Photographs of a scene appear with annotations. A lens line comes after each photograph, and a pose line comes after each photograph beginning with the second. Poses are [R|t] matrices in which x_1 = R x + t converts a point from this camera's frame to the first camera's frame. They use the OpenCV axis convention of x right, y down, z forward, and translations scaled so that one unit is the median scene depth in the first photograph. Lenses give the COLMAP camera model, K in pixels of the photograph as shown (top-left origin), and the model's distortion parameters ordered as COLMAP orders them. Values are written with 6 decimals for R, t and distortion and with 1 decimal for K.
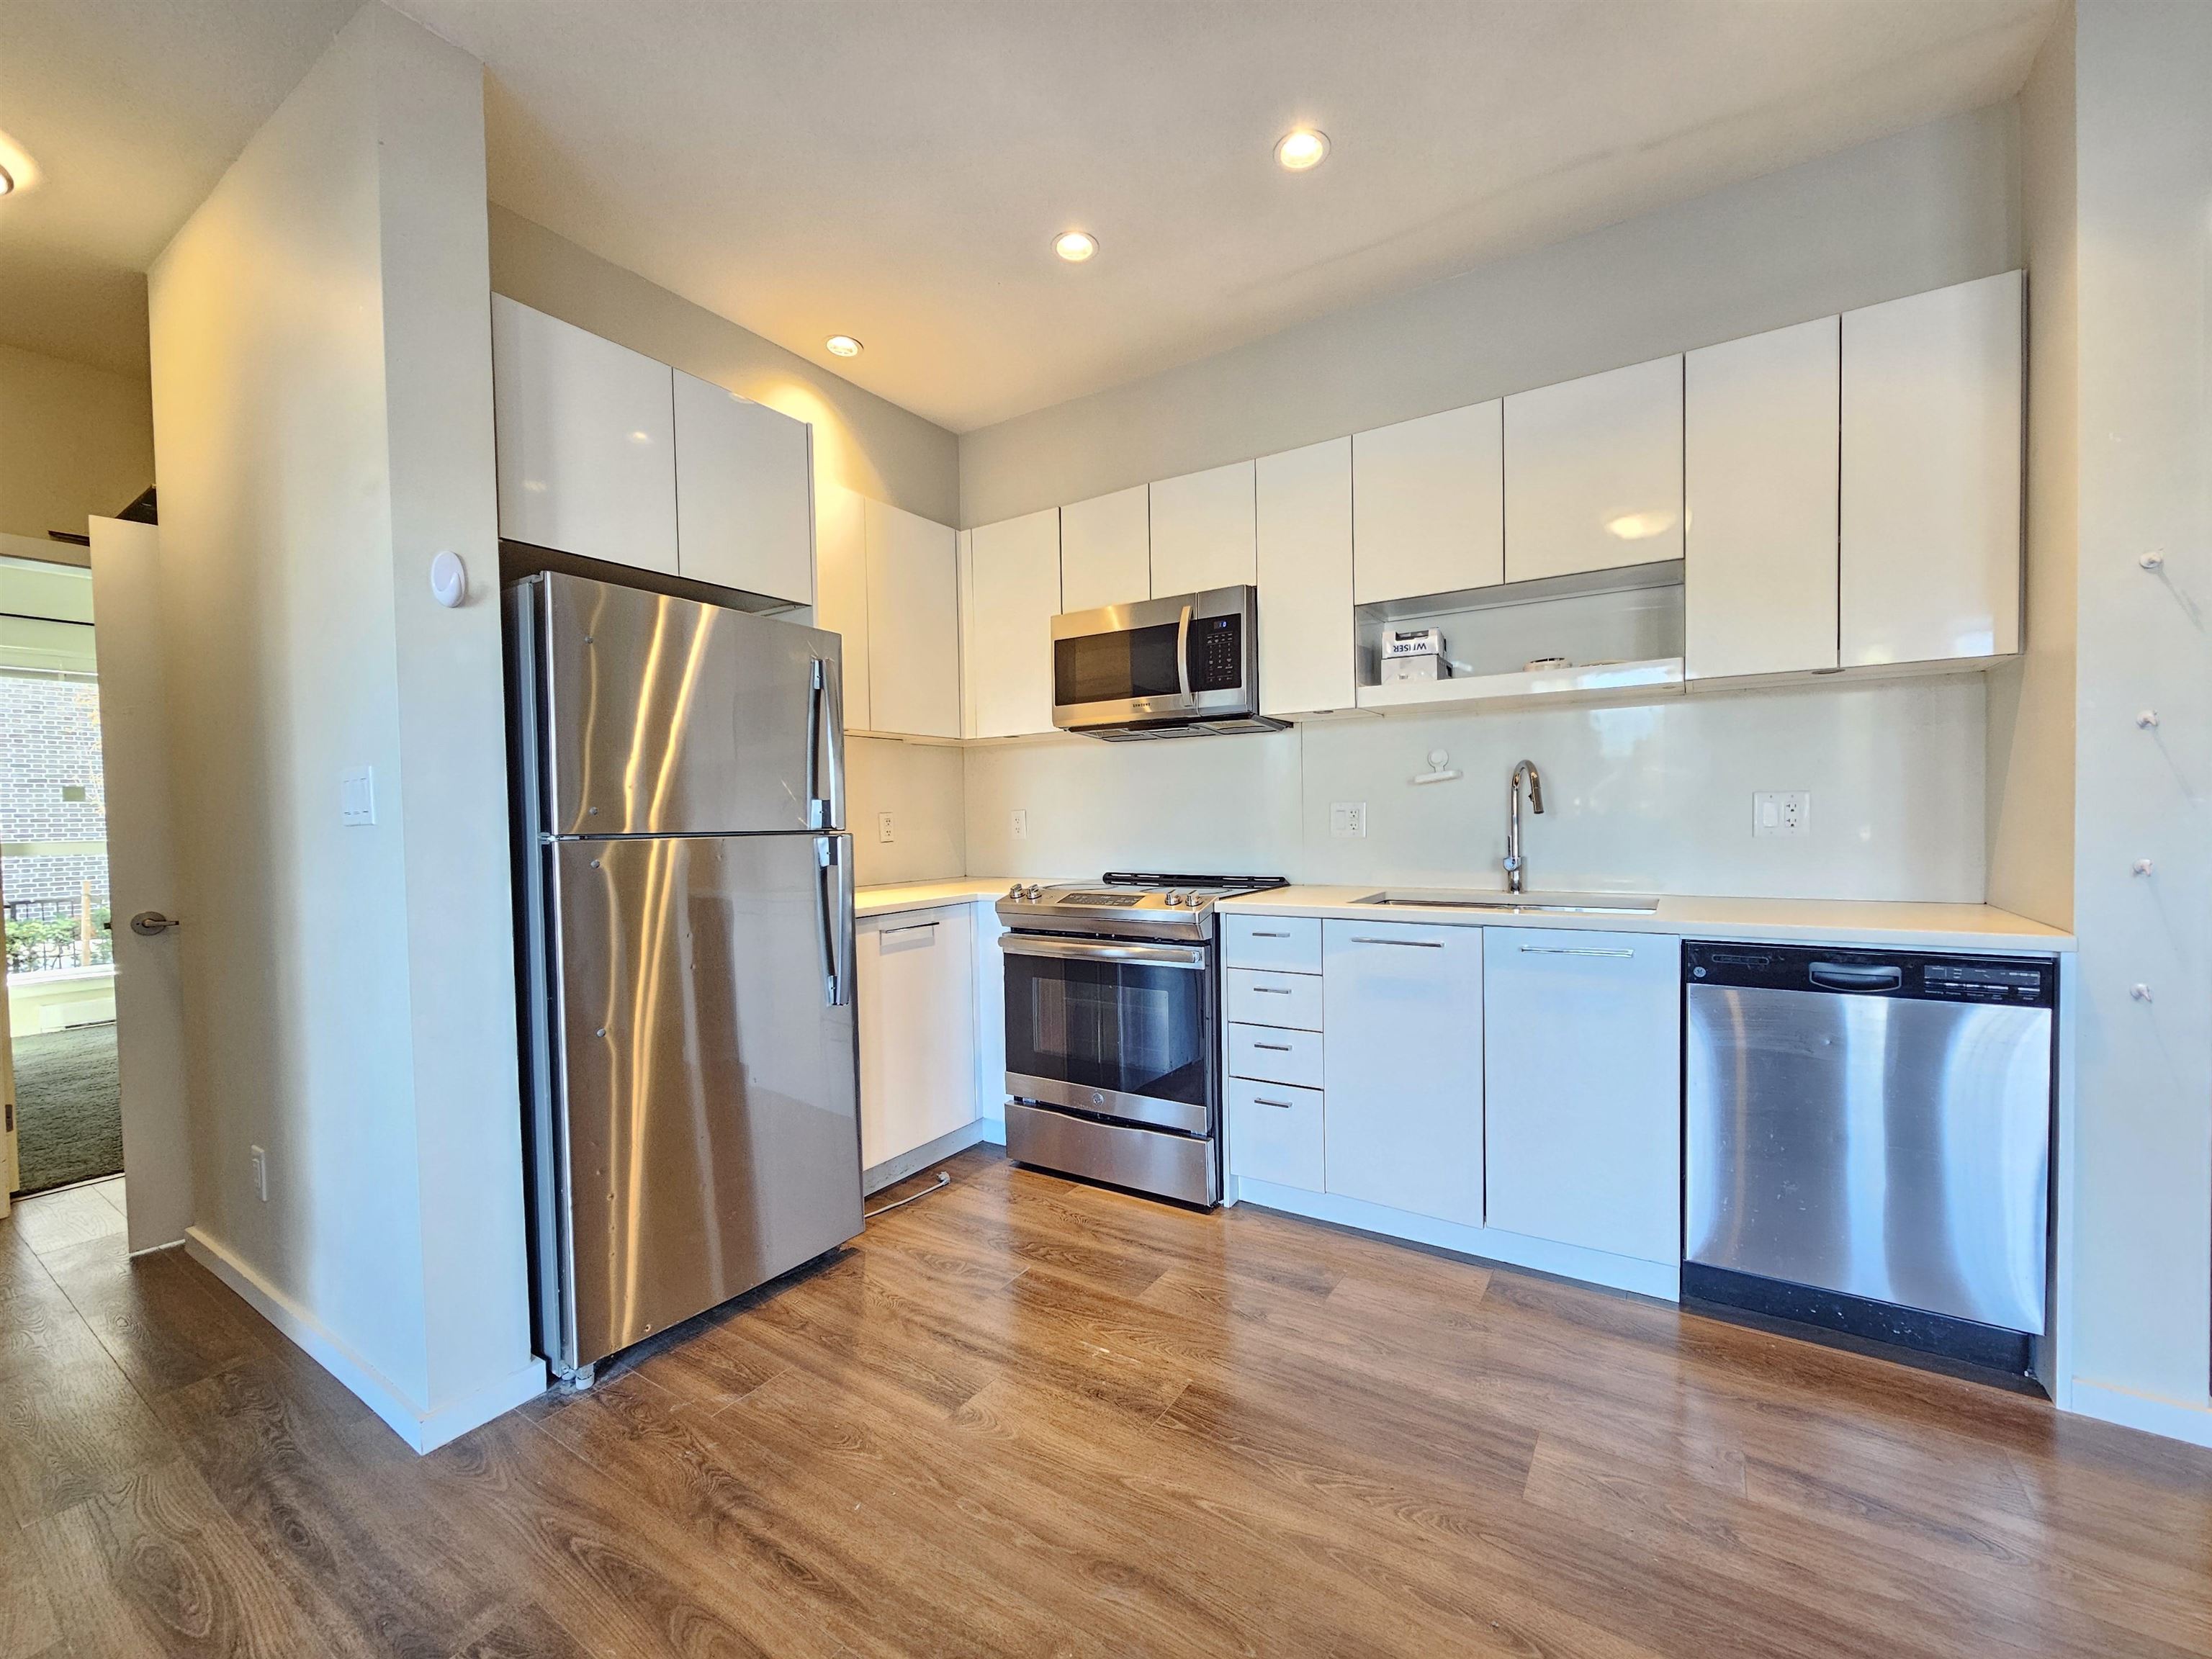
lens RADIAL K [[898.3, 0, 1112.1], [0, 898.3, 839.3], [0, 0, 1]] dist [-0.001429, 0.000062]
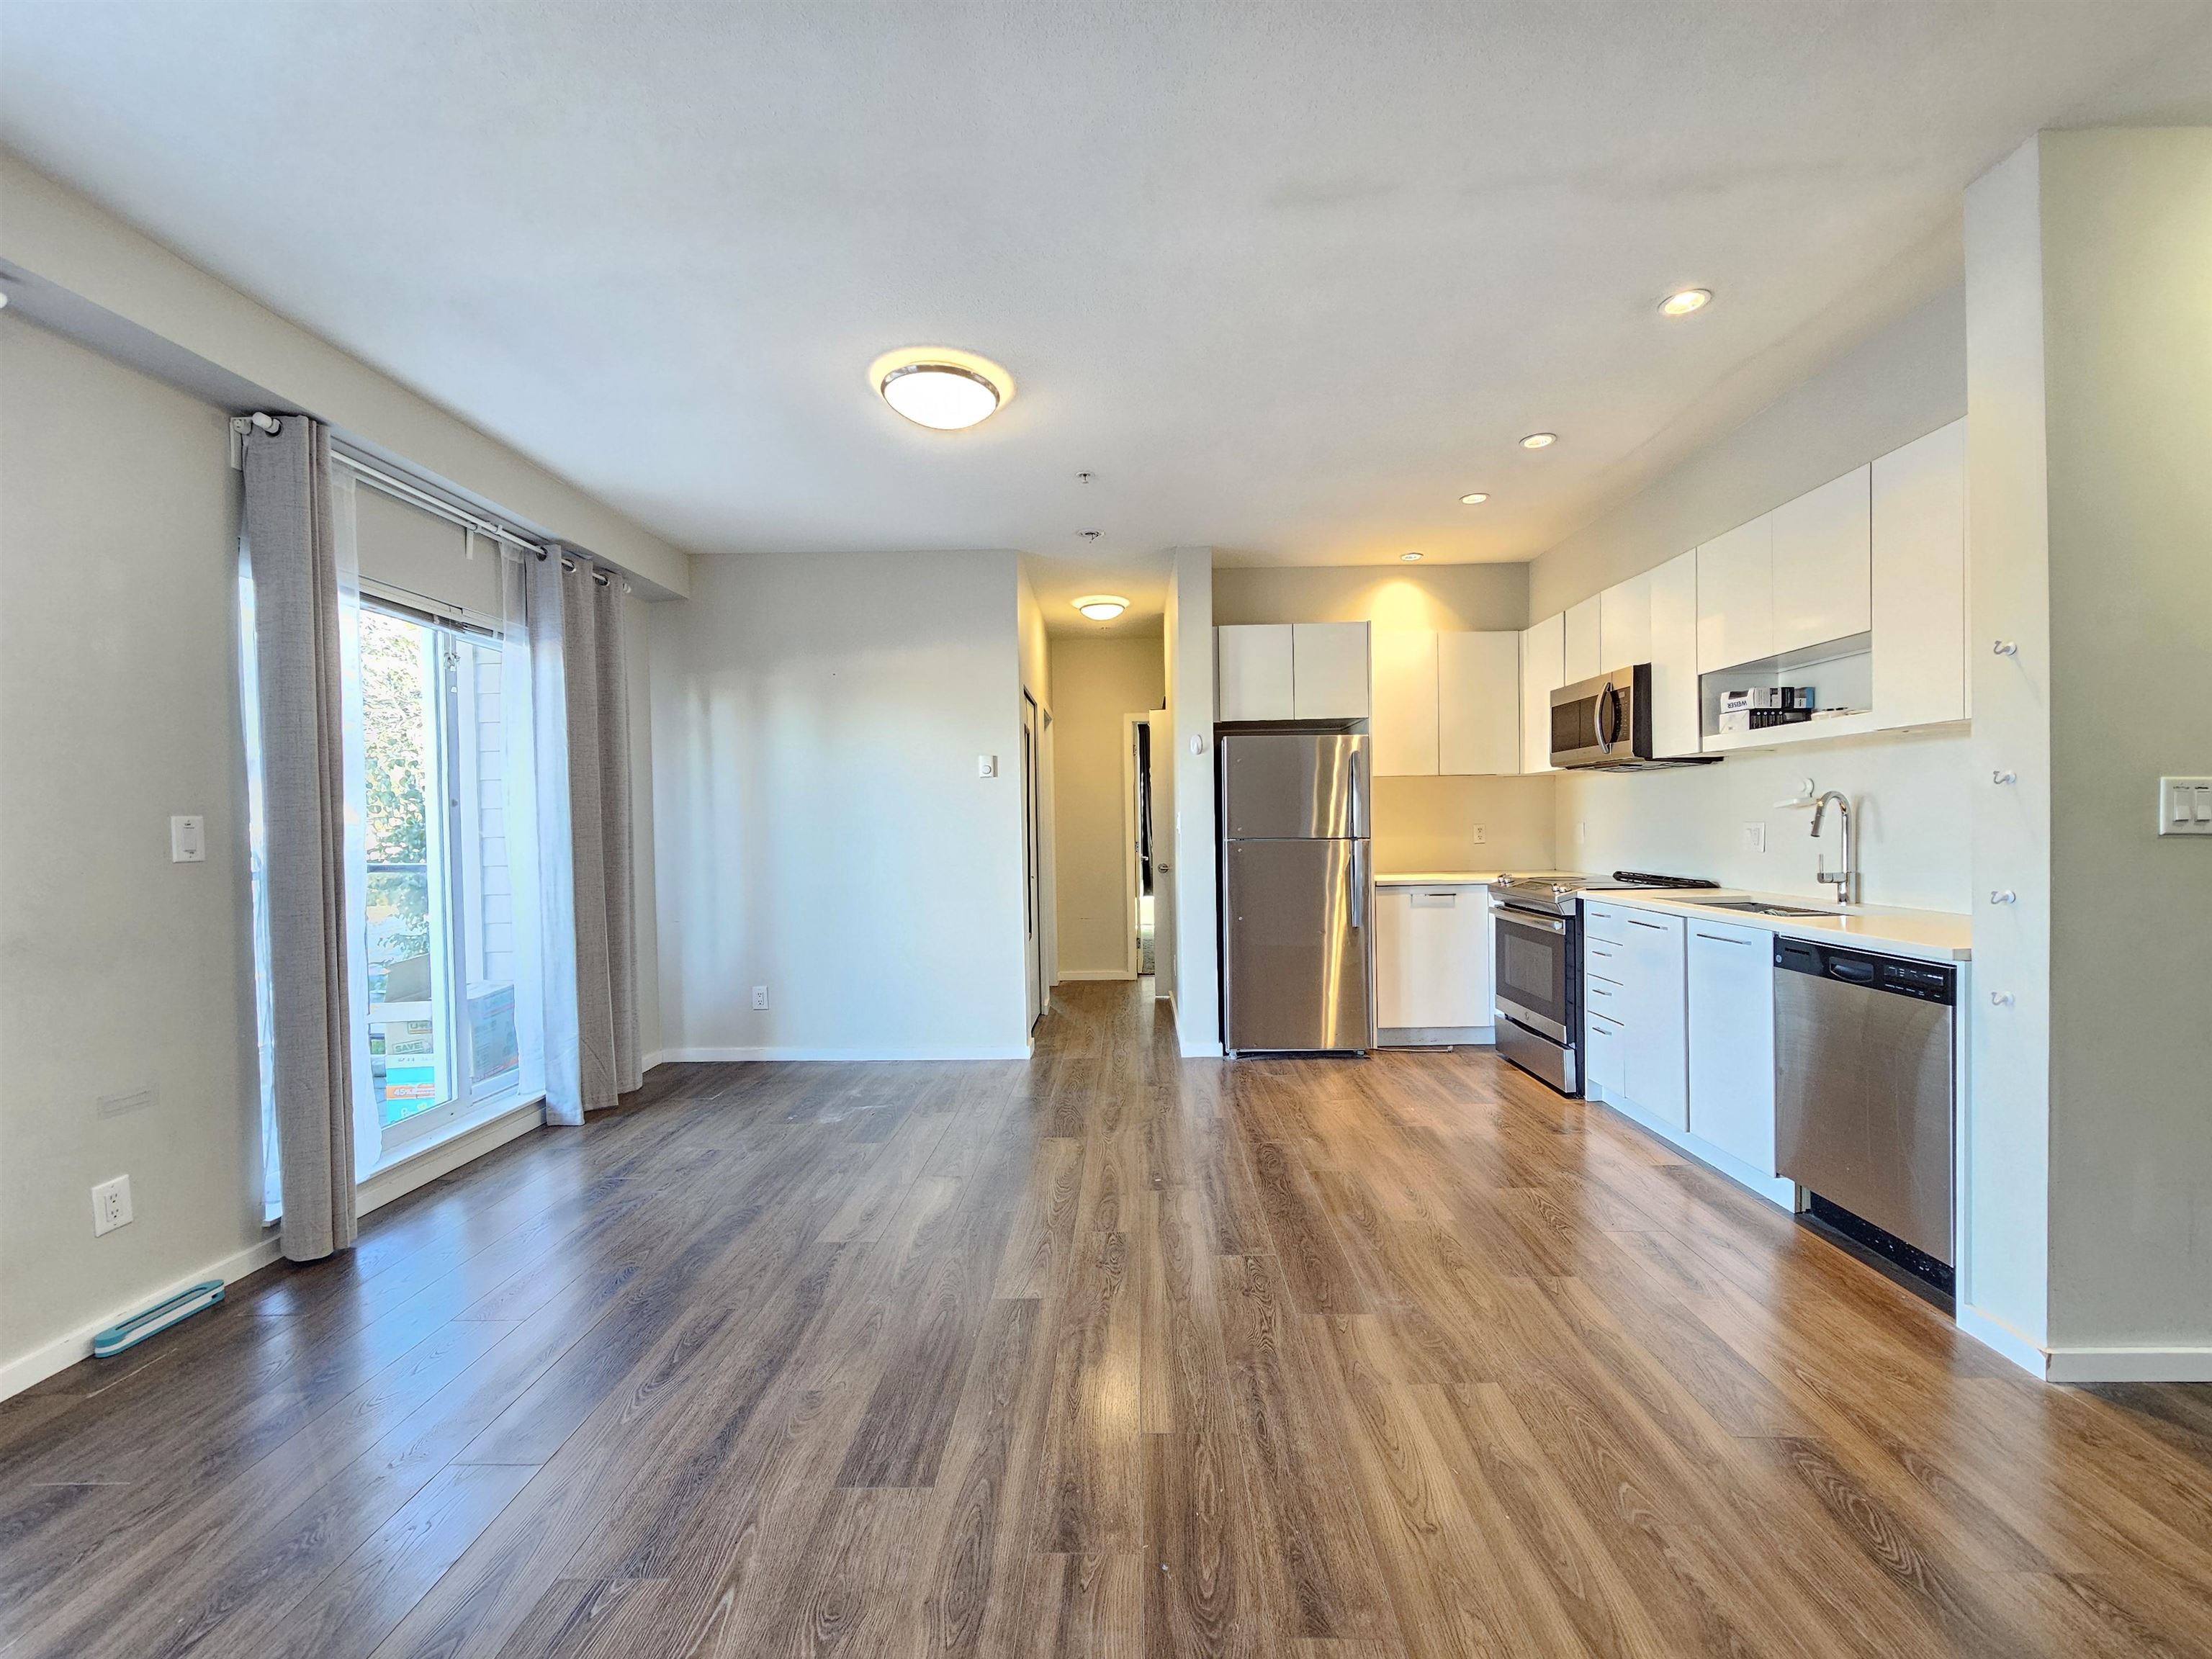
lens RADIAL K [[898.3, 0, 1113.4], [0, 898.3, 841.9], [0, 0, 1]] dist [-0.001429, 0.000062]
pose [[0.523378, 0.026787, -0.851680, 0.958877], [-0.014960, 0.999641, 0.022247, -0.032673], [0.851969, 0.001098, 0.523590, -0.423305]]
